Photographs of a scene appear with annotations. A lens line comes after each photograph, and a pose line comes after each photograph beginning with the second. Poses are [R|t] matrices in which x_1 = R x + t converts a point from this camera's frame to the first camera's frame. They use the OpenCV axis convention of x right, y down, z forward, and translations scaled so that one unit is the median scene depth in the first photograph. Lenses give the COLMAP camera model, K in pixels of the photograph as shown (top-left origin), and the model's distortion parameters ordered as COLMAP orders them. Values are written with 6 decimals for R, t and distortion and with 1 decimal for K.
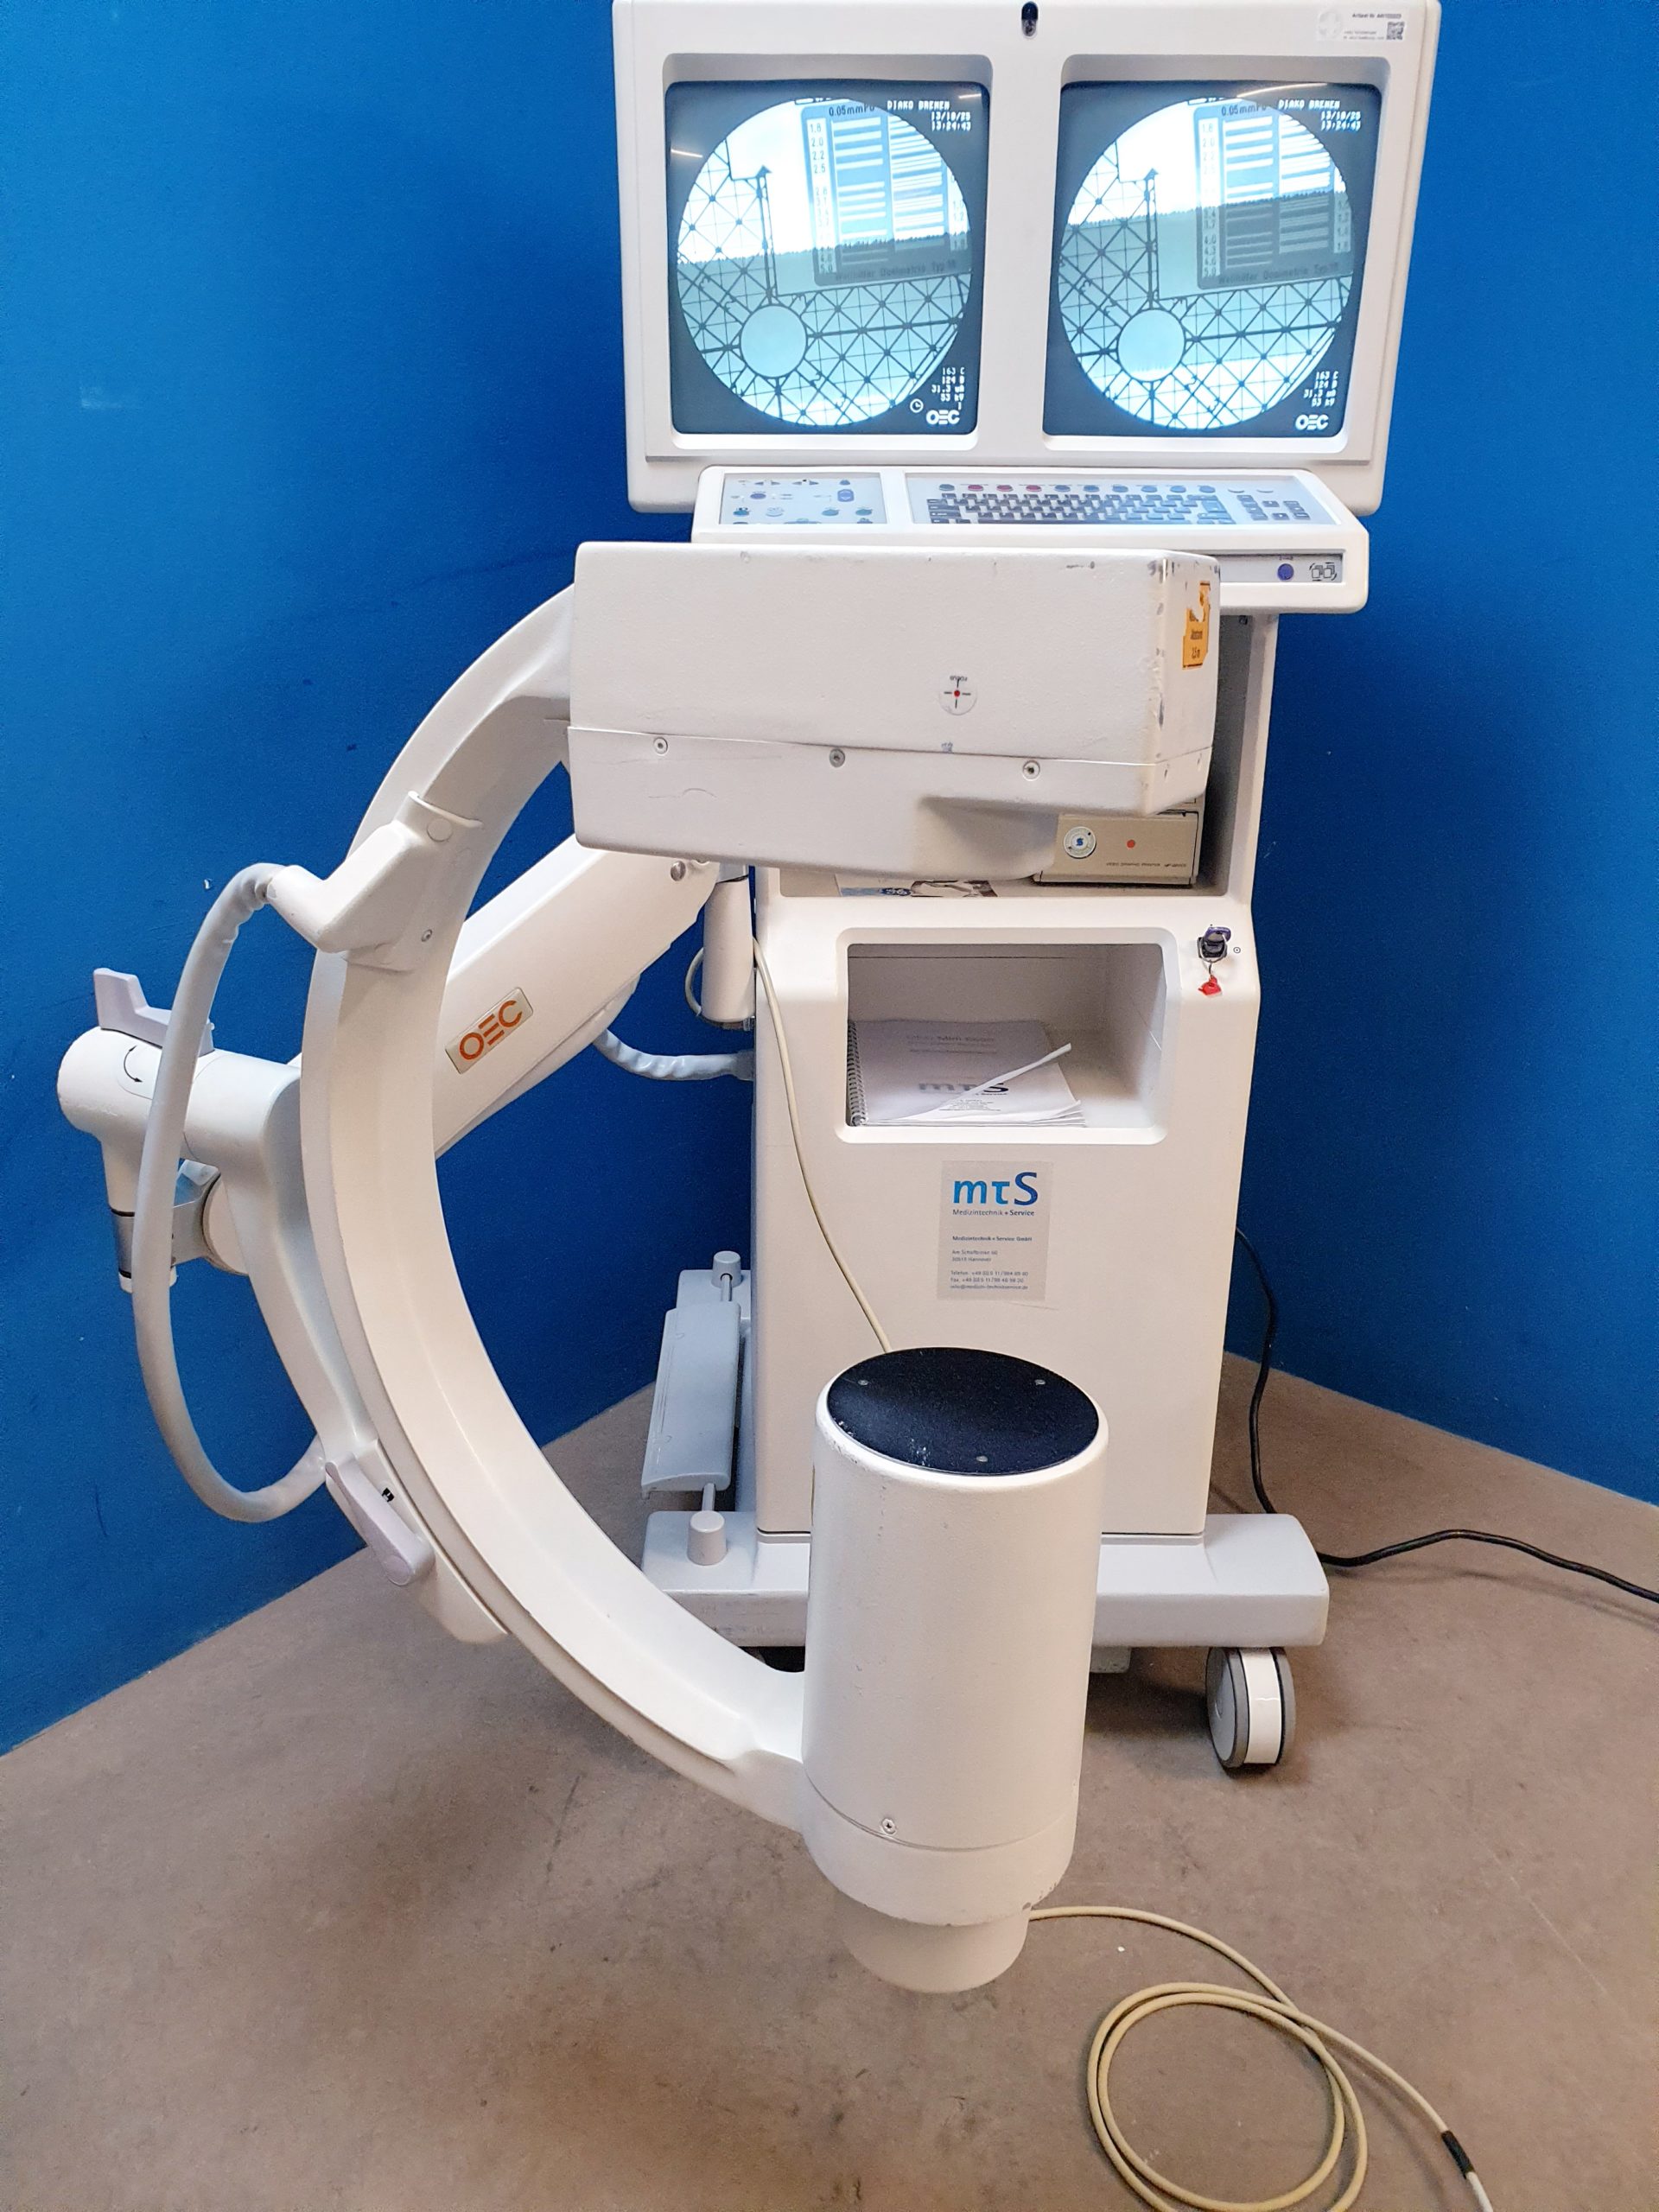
lens RADIAL K [[1706.8, 0, 808.9], [0, 1706.8, 1085.8], [0, 0, 1]] dist [-0.003652, 0.035489]
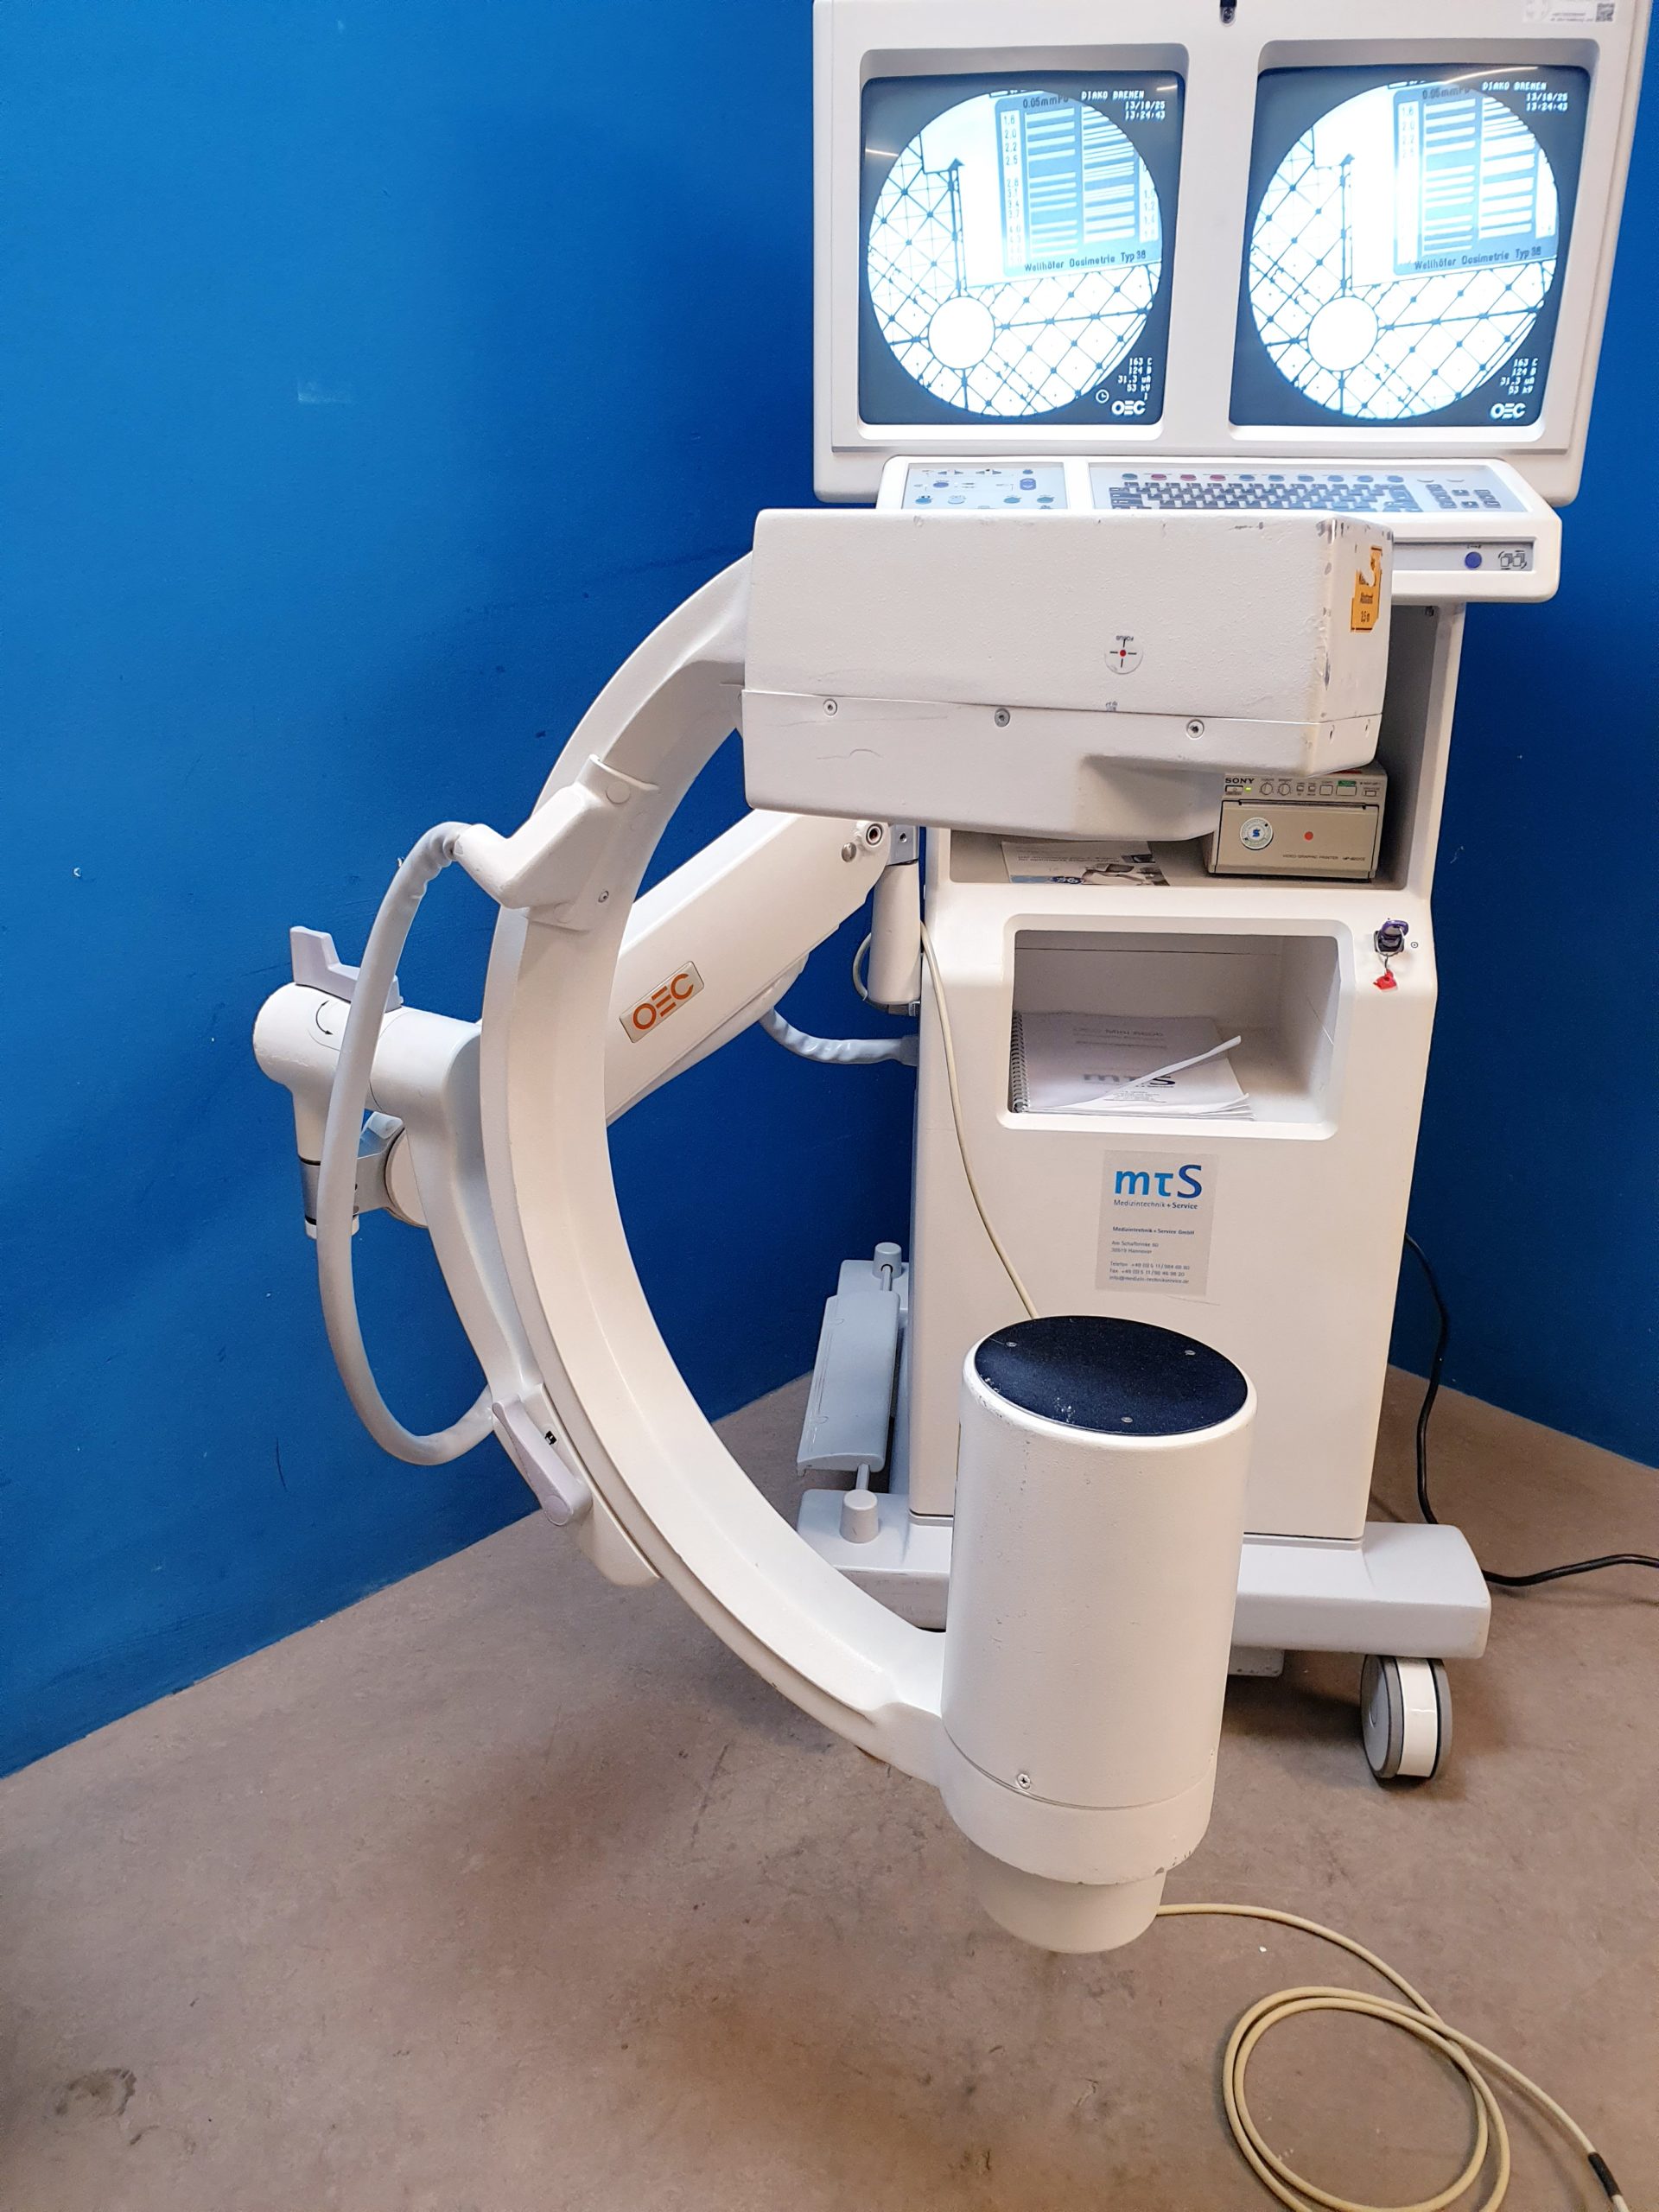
lens RADIAL K [[1707.6, 0, 838.0], [0, 1707.6, 1098.6], [0, 0, 1]] dist [-0.003870, 0.038958]
pose [[0.995894, 0.030841, -0.085115, 0.006706], [-0.031129, 0.999513, -0.002053, 0.021763], [0.085010, 0.004694, 0.996369, -0.013135]]
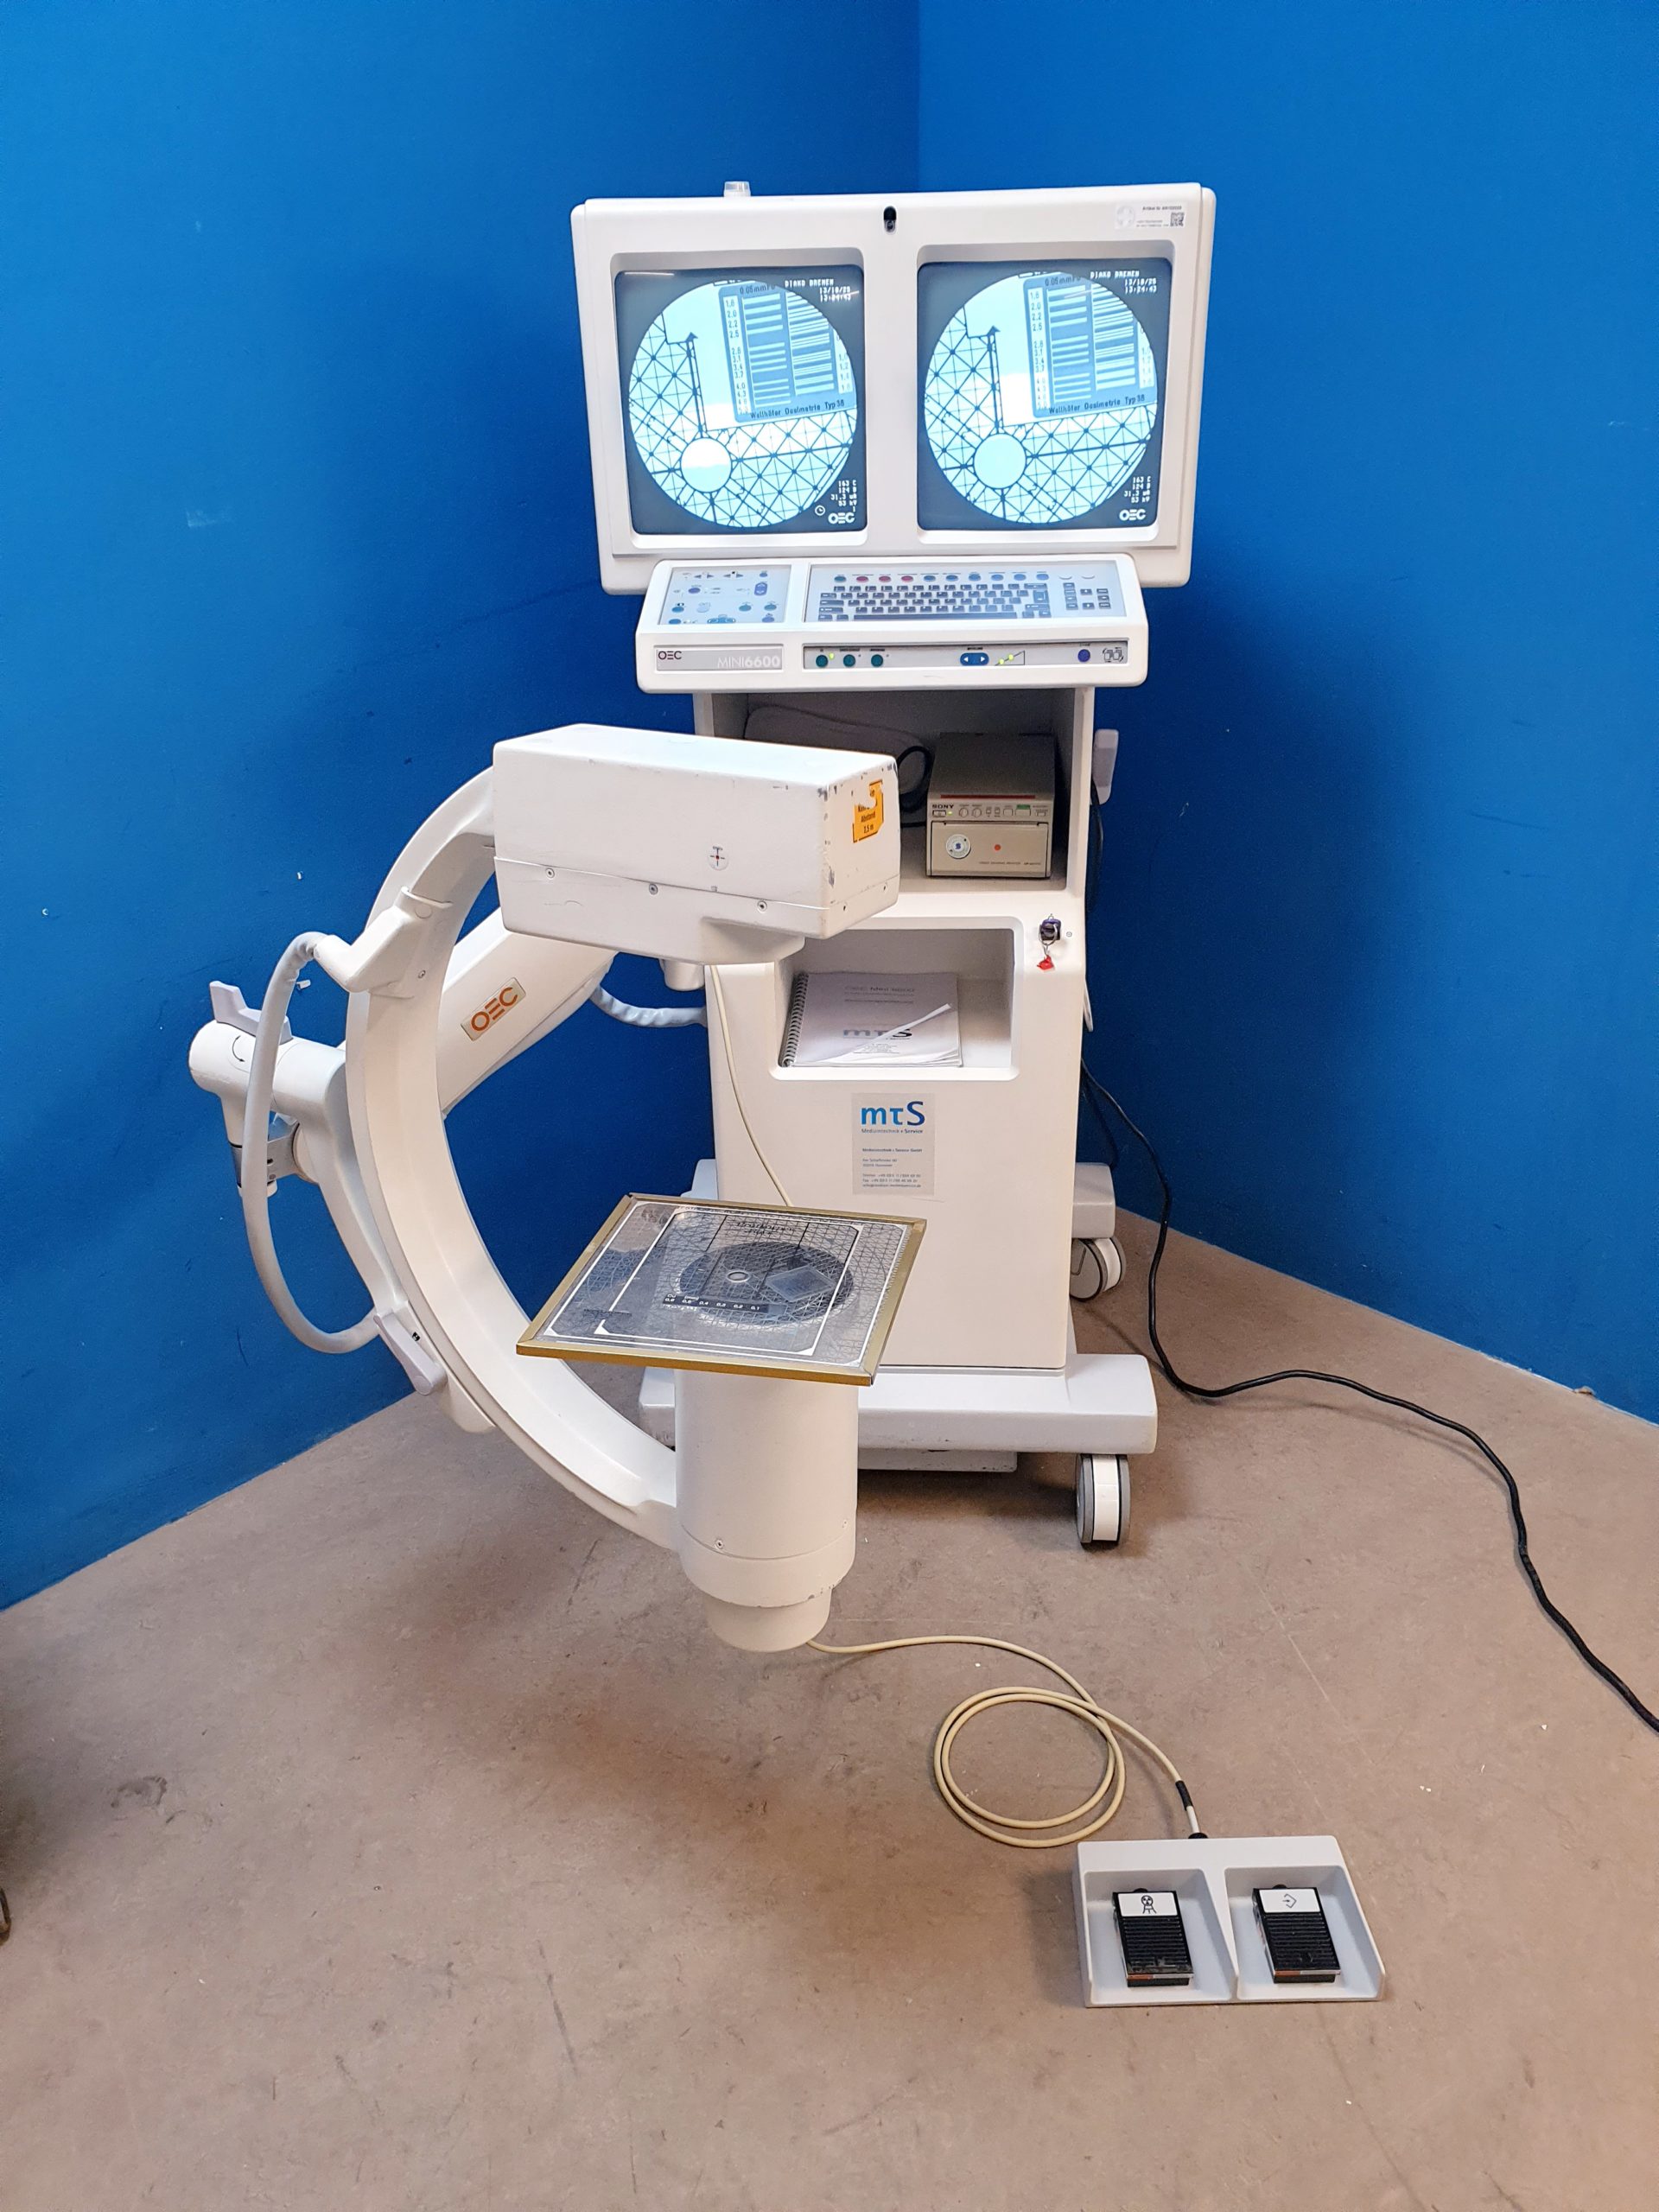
lens RADIAL K [[1693.8, 0, 837.5], [0, 1693.8, 1119.4], [0, 0, 1]] dist [0.010869, -0.004760]
pose [[0.997994, 0.002364, -0.063259, 0.158945], [0.004575, 0.993997, 0.109315, -0.082034], [0.063137, -0.109385, 0.991992, -0.317902]]
